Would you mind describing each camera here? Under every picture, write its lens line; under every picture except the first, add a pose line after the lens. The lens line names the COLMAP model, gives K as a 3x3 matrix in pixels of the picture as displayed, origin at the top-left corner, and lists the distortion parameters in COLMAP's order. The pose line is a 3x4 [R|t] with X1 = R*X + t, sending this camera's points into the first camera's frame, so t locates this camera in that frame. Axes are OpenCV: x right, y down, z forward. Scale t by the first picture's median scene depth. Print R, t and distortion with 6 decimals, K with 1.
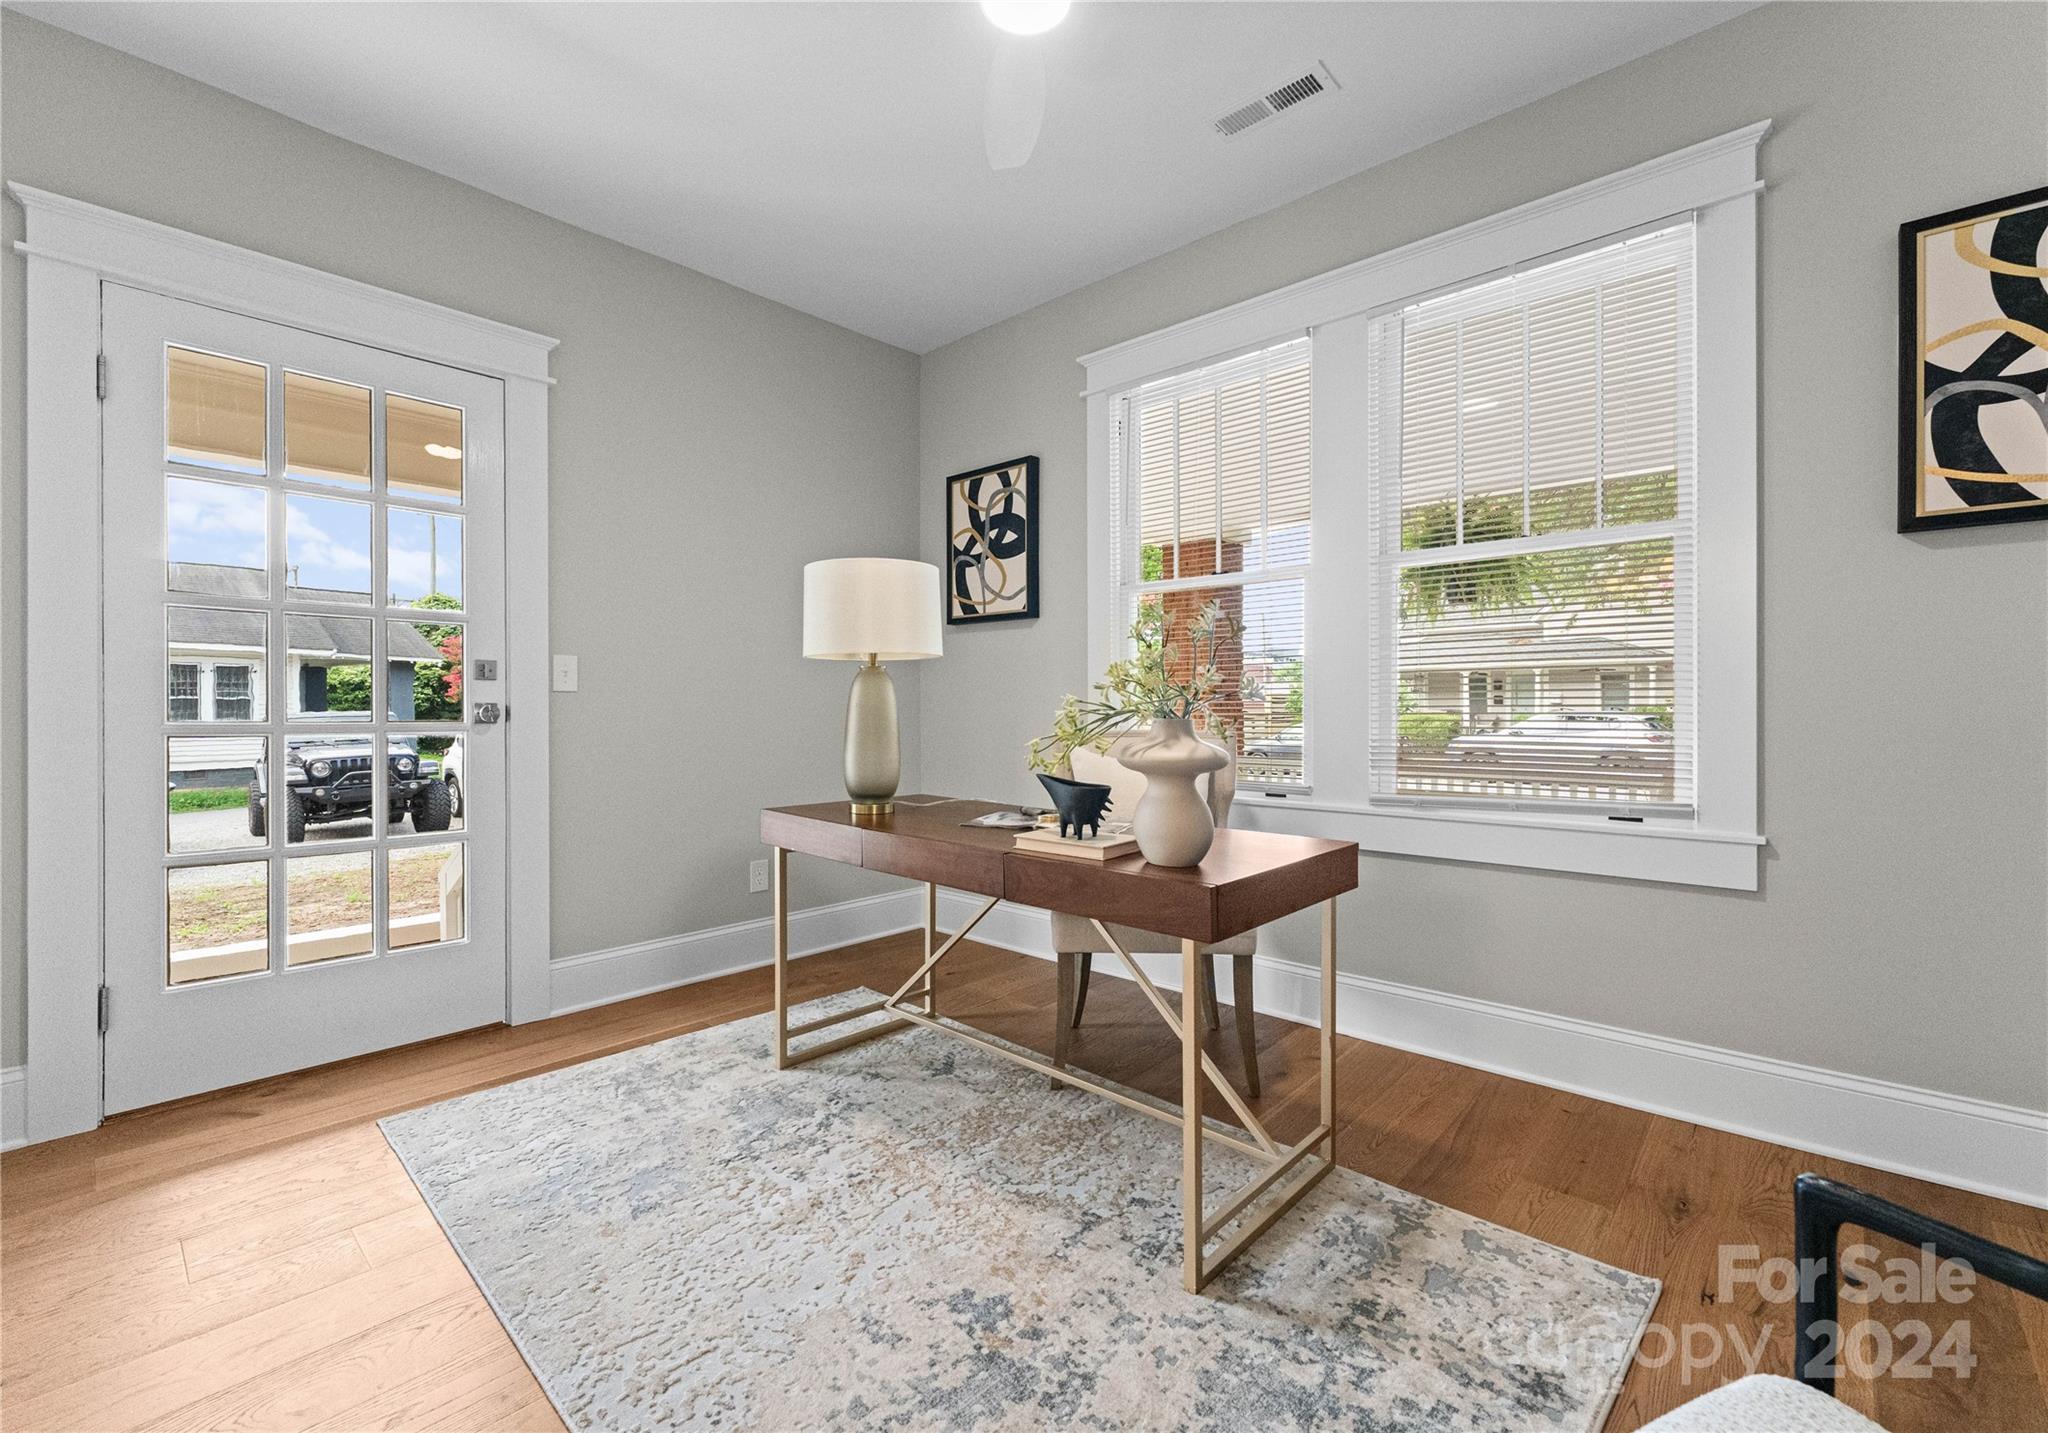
lens RADIAL K [[876.2, 0, 1024.0], [0, 876.2, 716.5], [0, 0, 1]] dist [0.000379, 0.000270]
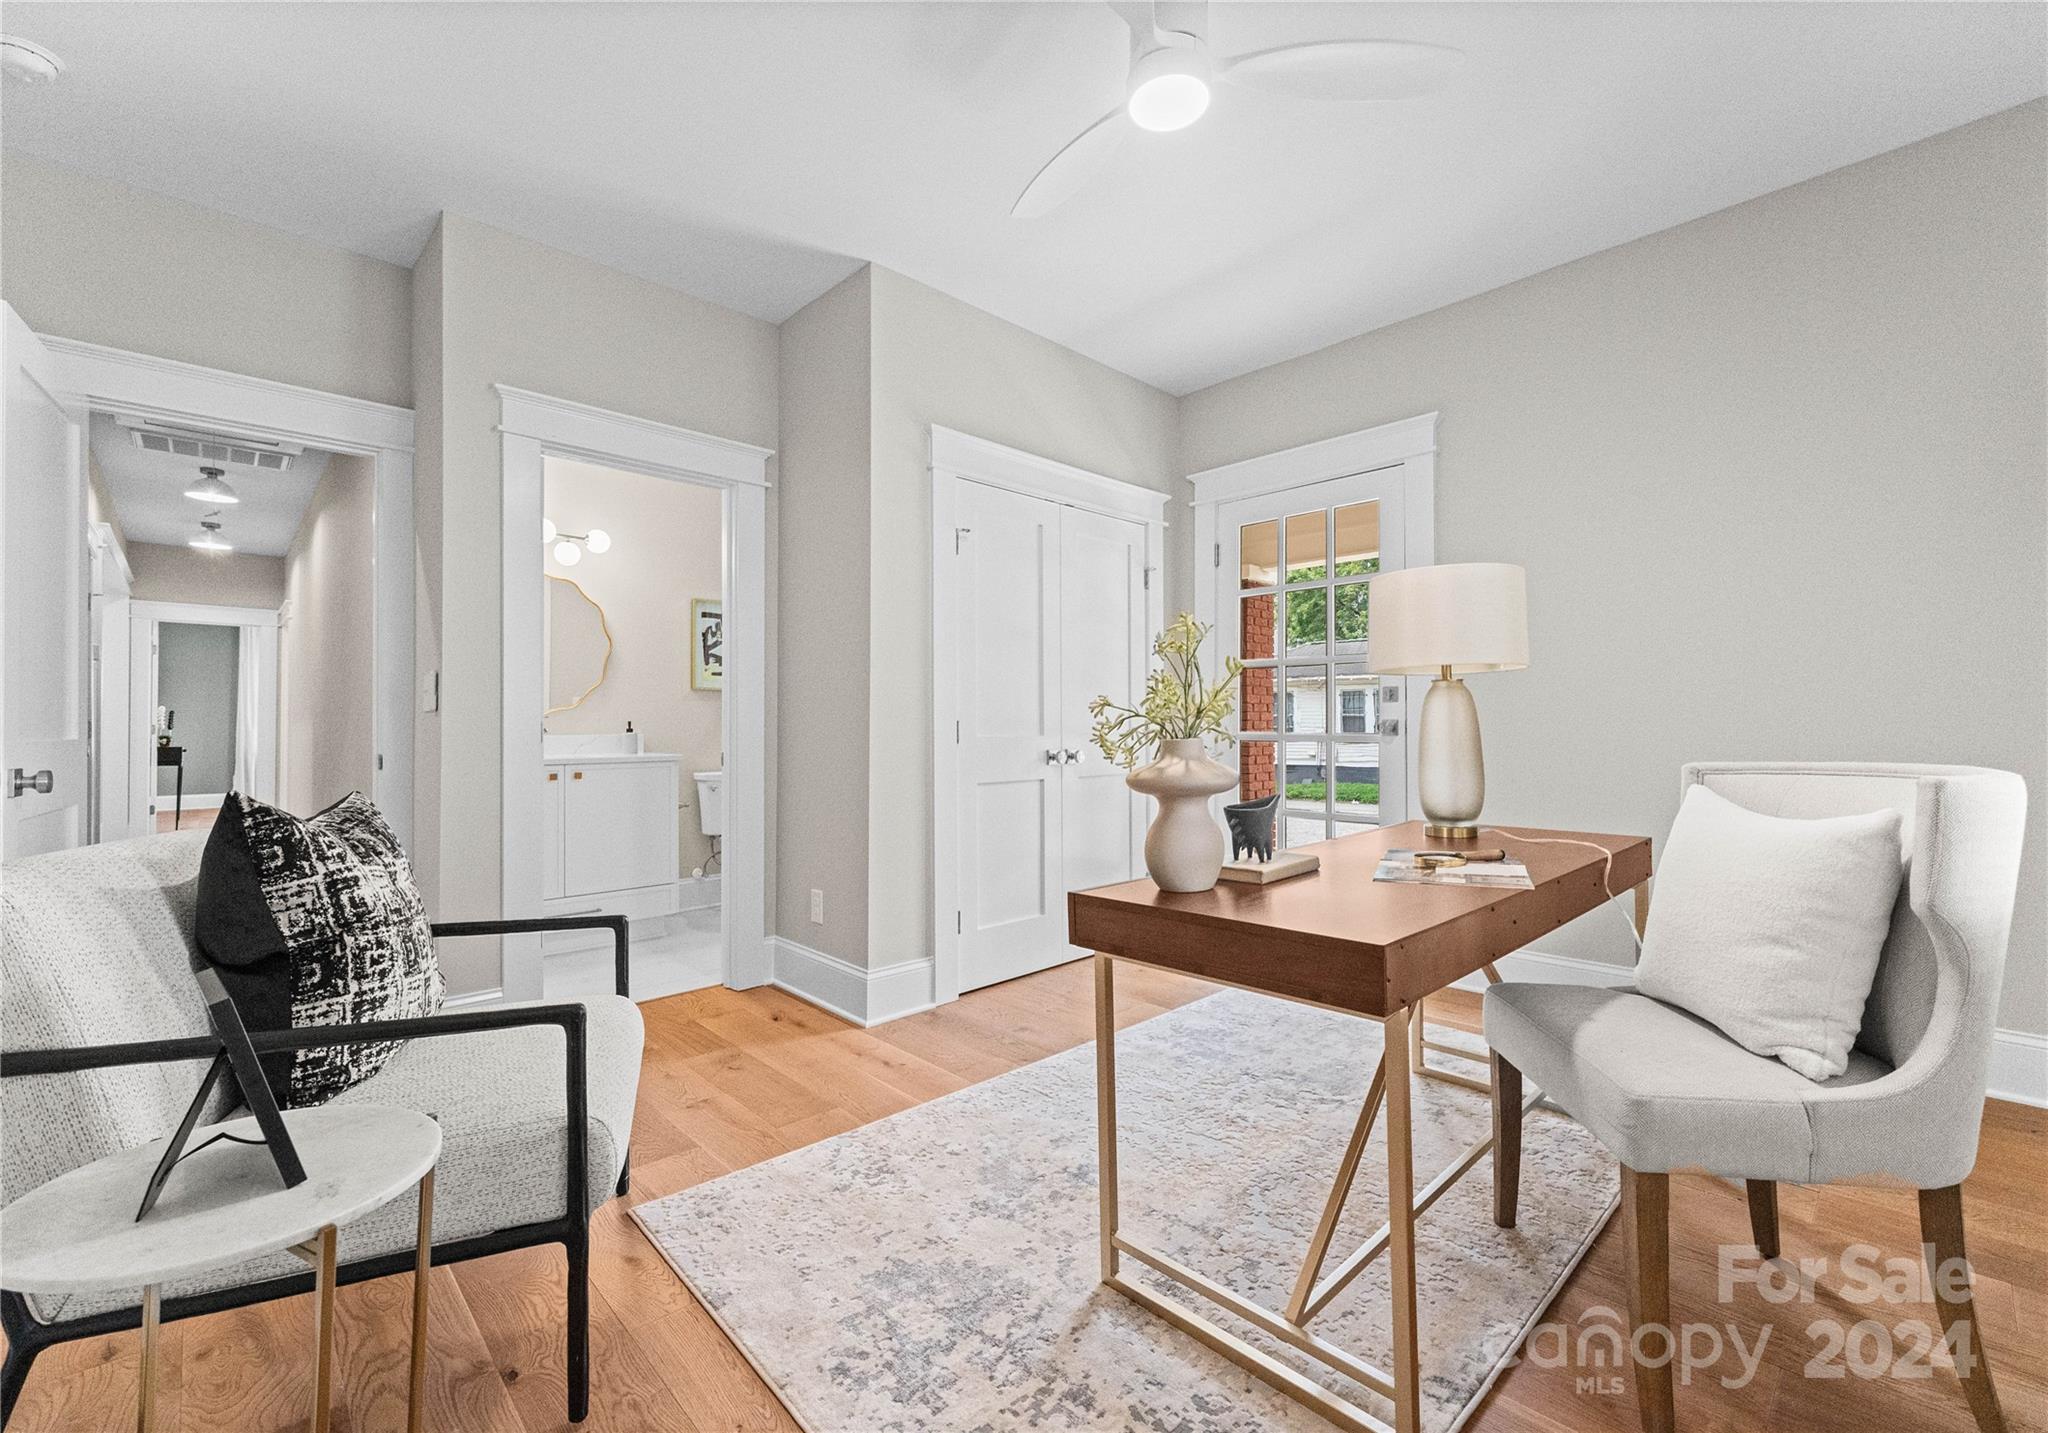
lens RADIAL K [[876.2, 0, 1024.0], [0, 876.2, 716.5], [0, 0, 1]] dist [0.000379, 0.000270]
pose [[-0.076912, -0.010916, -0.996978, 1.077845], [-0.000111, 0.999940, -0.010940, -0.007755], [0.997038, -0.000731, -0.076908, 0.842942]]
